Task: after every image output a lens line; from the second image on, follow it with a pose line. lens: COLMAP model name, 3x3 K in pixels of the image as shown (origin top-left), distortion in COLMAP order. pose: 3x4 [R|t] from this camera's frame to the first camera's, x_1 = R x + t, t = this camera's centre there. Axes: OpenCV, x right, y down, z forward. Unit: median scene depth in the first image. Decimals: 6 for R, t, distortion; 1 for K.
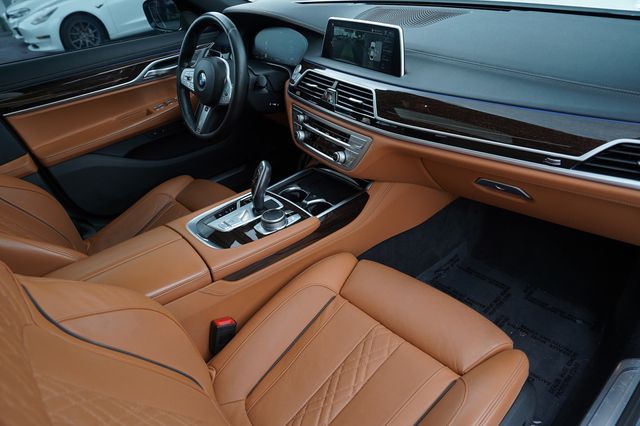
lens RADIAL K [[439.3, 0, 320.0], [0, 439.3, 213.0], [0, 0, 1]] dist [-0.120854, 0.095738]
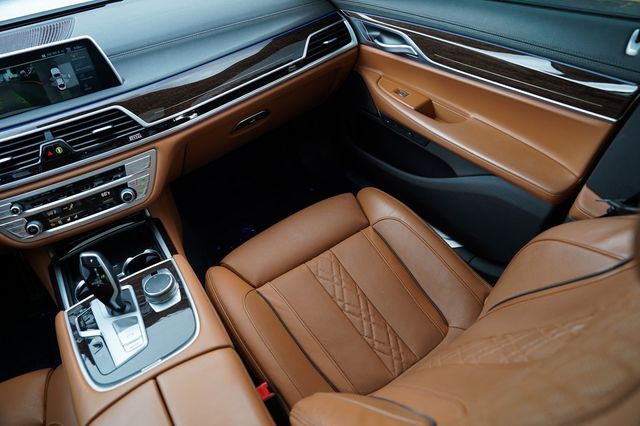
lens RADIAL K [[439.3, 0, 320.0], [0, 439.3, 213.0], [0, 0, 1]] dist [-0.120854, 0.095738]
pose [[0.151076, -0.567480, 0.809409, -0.624418], [0.616737, 0.694012, 0.371461, -0.192632], [-0.772536, 0.443073, 0.454835, 0.362593]]
